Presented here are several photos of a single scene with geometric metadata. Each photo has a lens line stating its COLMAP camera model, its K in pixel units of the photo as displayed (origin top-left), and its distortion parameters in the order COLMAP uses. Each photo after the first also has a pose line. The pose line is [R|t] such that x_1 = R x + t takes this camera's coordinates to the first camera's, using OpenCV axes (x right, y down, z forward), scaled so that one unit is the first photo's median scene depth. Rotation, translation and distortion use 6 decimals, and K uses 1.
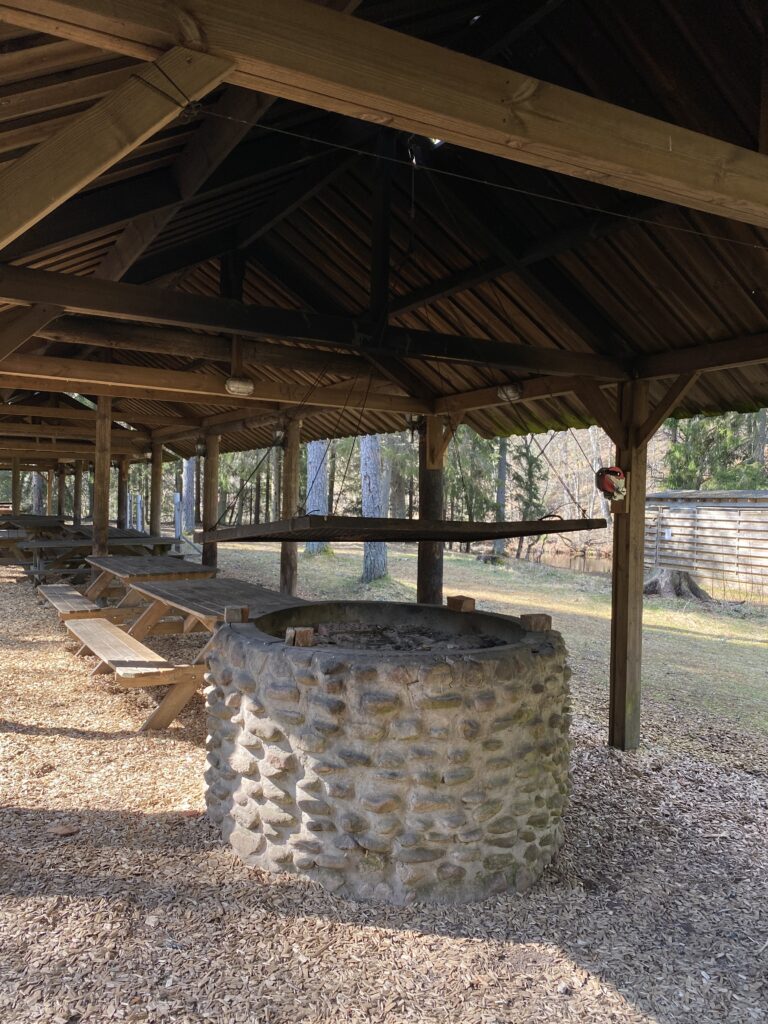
lens RADIAL K [[773.1, 0, 379.2], [0, 773.1, 515.9], [0, 0, 1]] dist [0.067293, -0.002543]
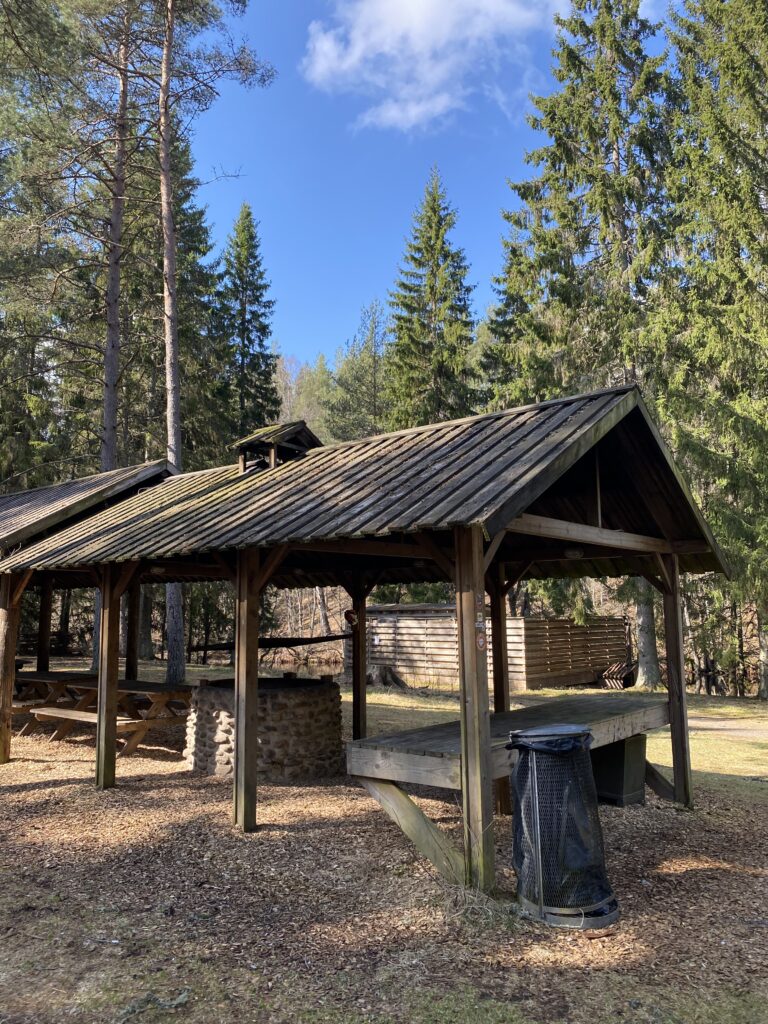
lens RADIAL K [[773.1, 0, 379.2], [0, 773.1, 515.9], [0, 0, 1]] dist [0.067293, -0.002543]
pose [[0.936302, 0.015207, 0.350867, -0.074978], [0.035125, 0.989998, -0.136640, -0.004424], [-0.349436, 0.140260, 0.926403, -0.205190]]
